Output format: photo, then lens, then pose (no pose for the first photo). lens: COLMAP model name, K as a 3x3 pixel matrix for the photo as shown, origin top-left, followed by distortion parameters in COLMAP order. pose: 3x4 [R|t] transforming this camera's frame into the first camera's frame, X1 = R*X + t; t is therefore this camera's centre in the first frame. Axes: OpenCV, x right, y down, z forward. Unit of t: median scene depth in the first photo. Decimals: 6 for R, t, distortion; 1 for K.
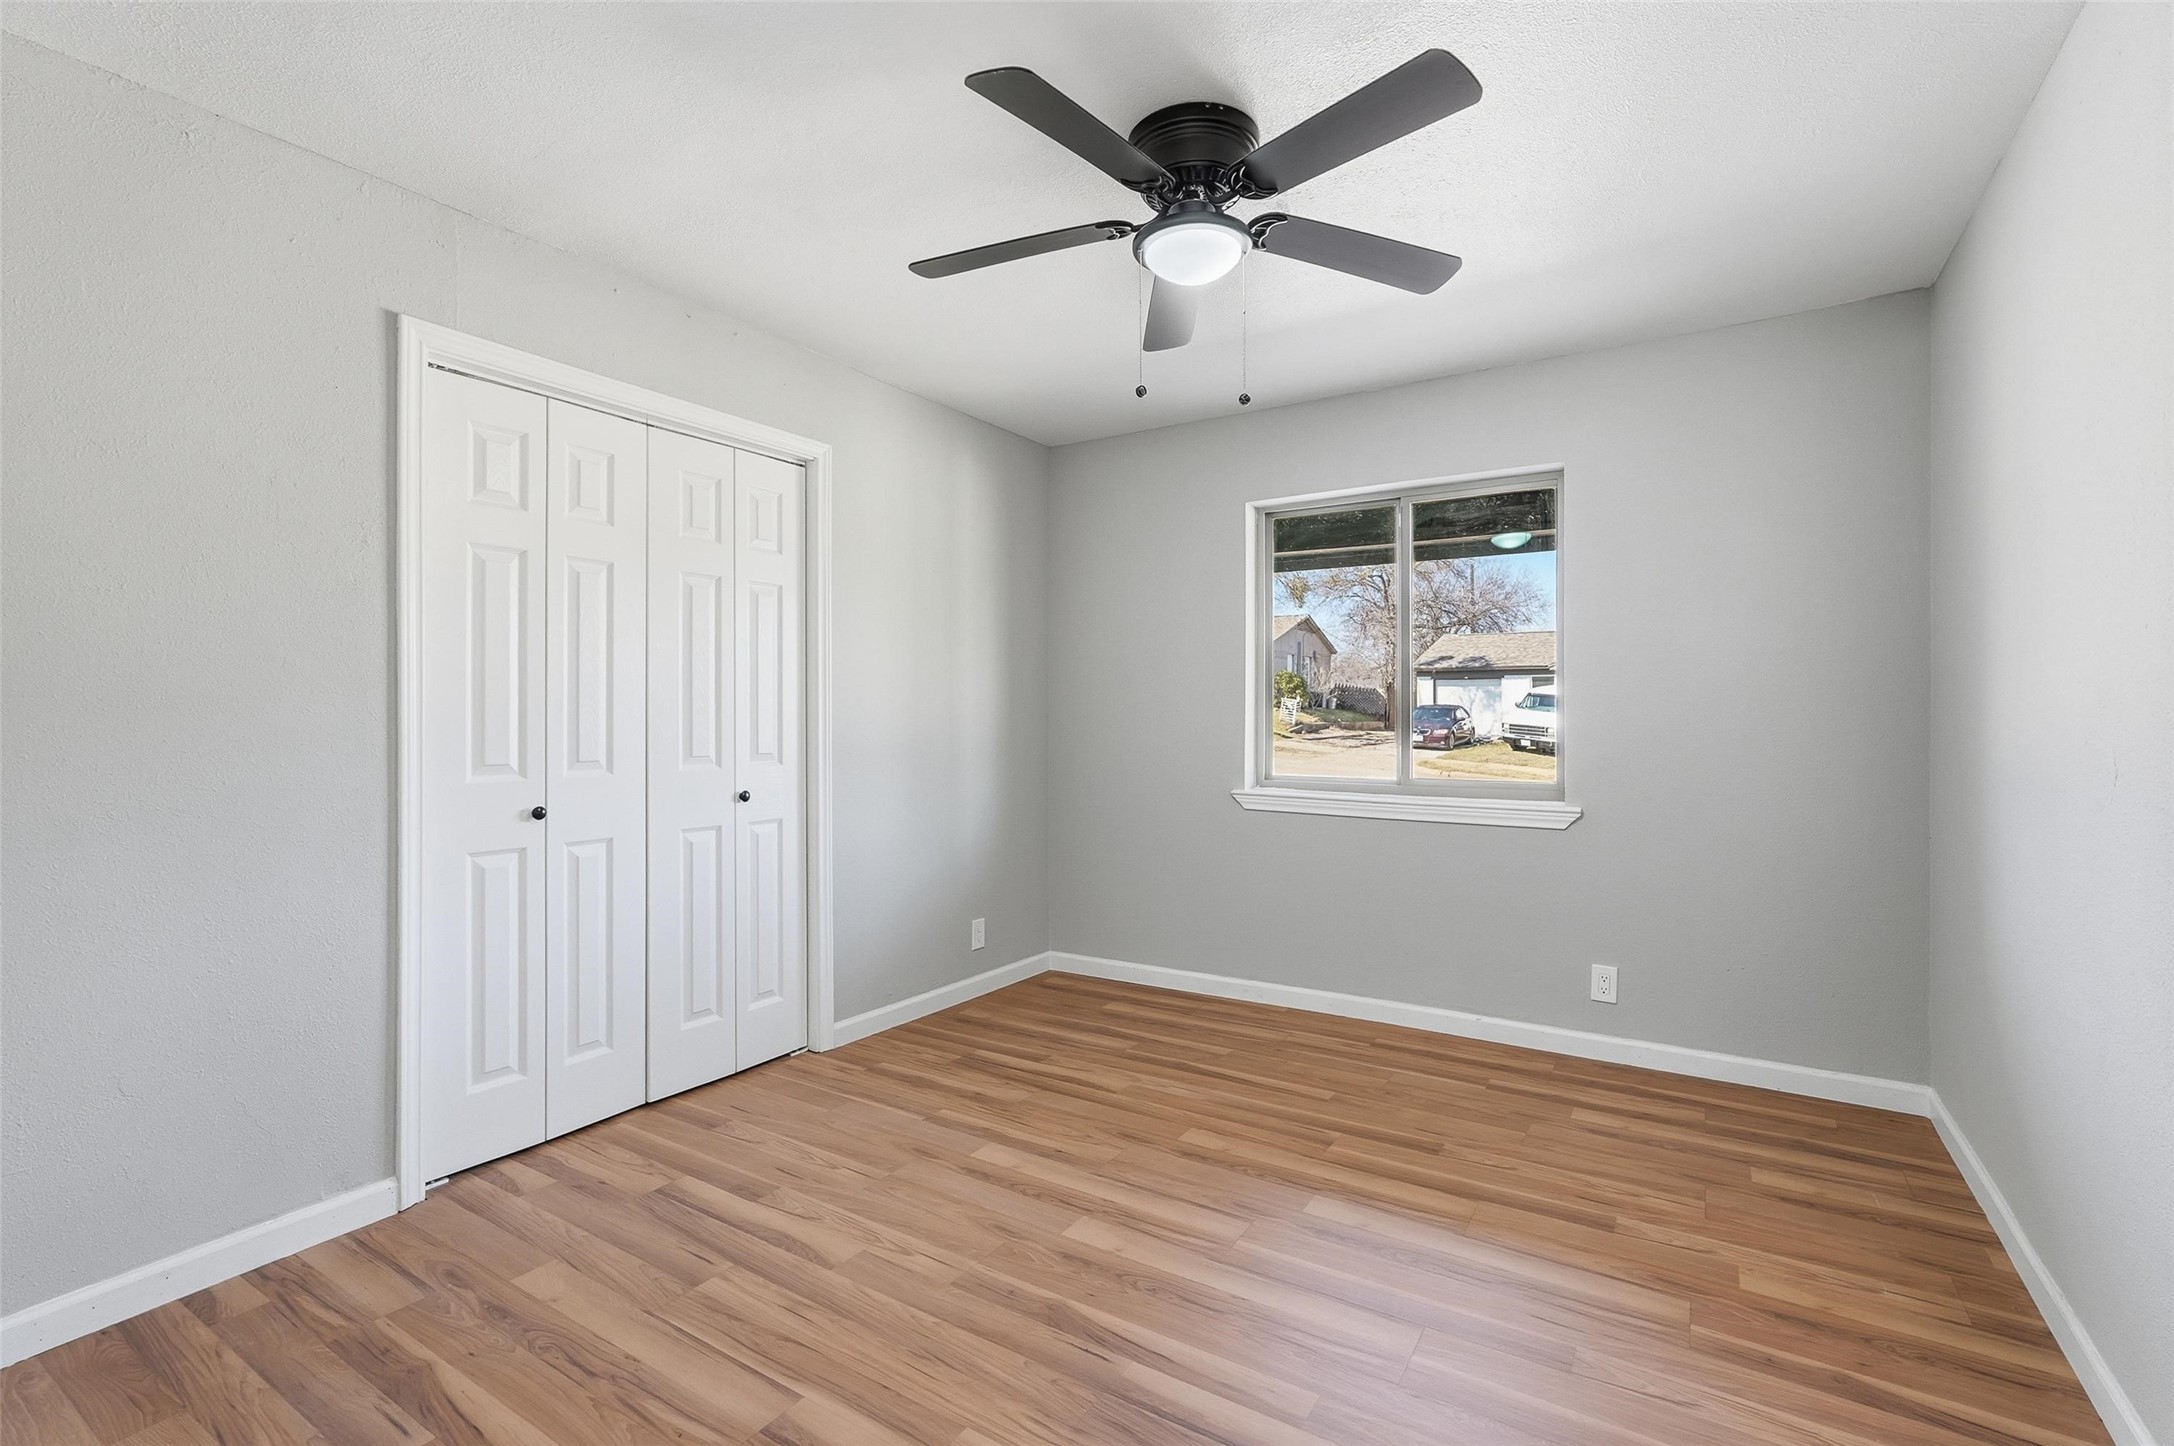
lens RADIAL K [[977.1, 0, 1083.3], [0, 977.1, 707.9], [0, 0, 1]] dist [-0.007592, 0.003181]
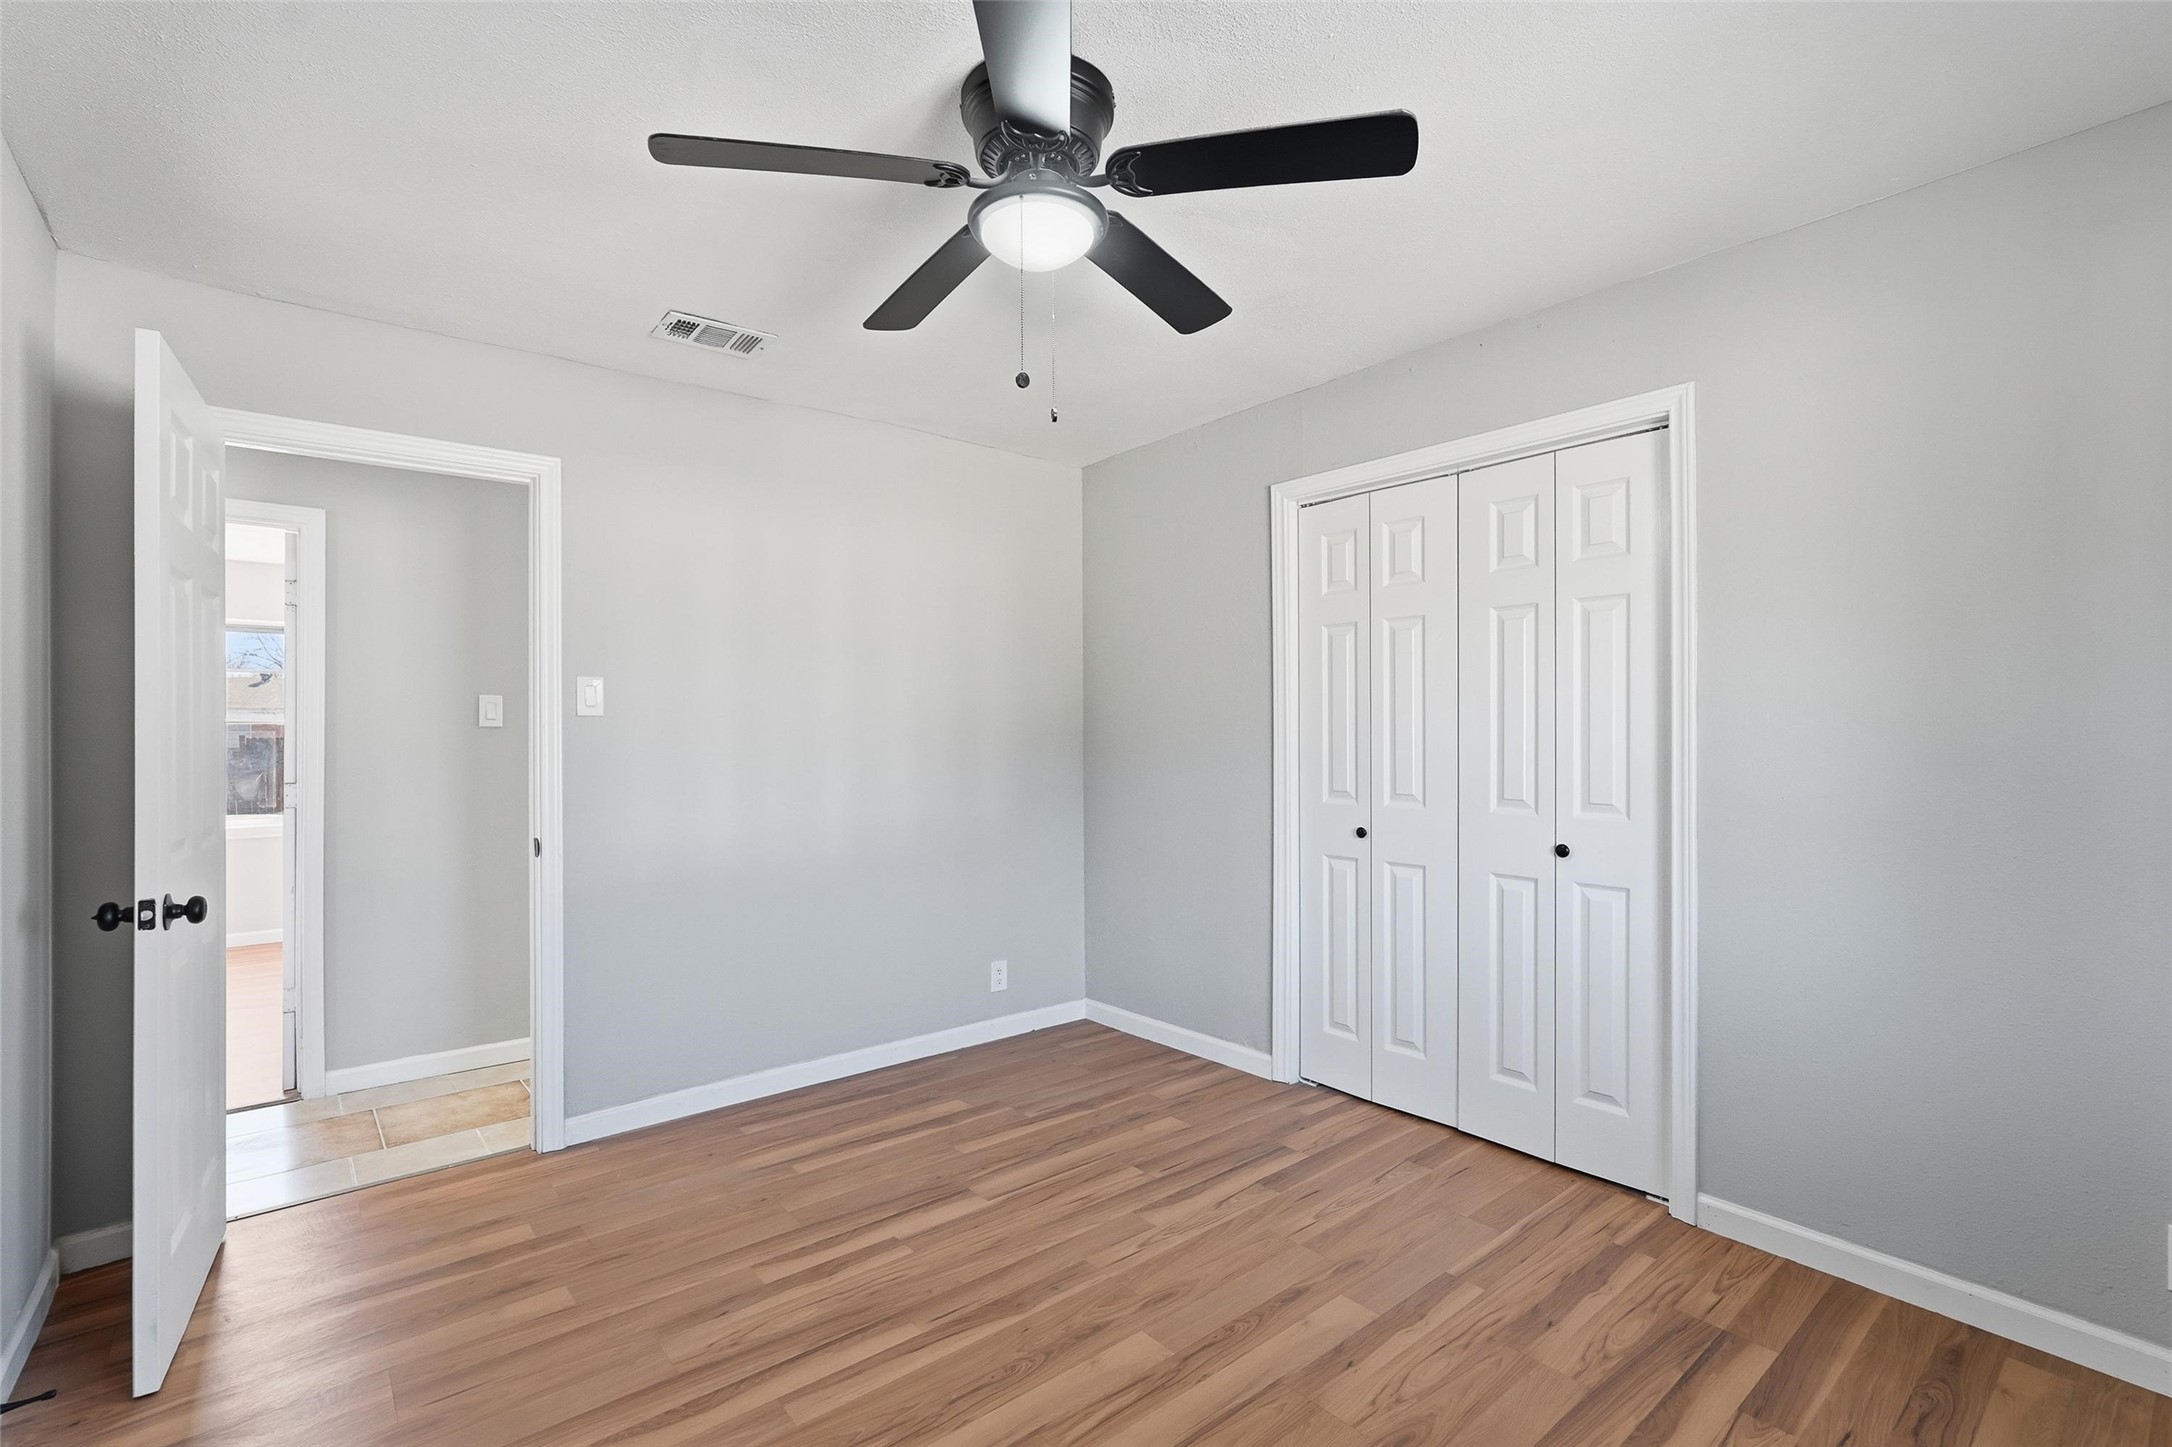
lens RADIAL K [[976.2, 0, 1089.0], [0, 976.2, 741.5], [0, 0, 1]] dist [-0.007592, 0.003181]
pose [[-0.298097, 0.002761, -0.954532, 0.752388], [0.004703, 0.999988, 0.001424, -0.012034], [0.954524, -0.004064, -0.298106, 1.073245]]
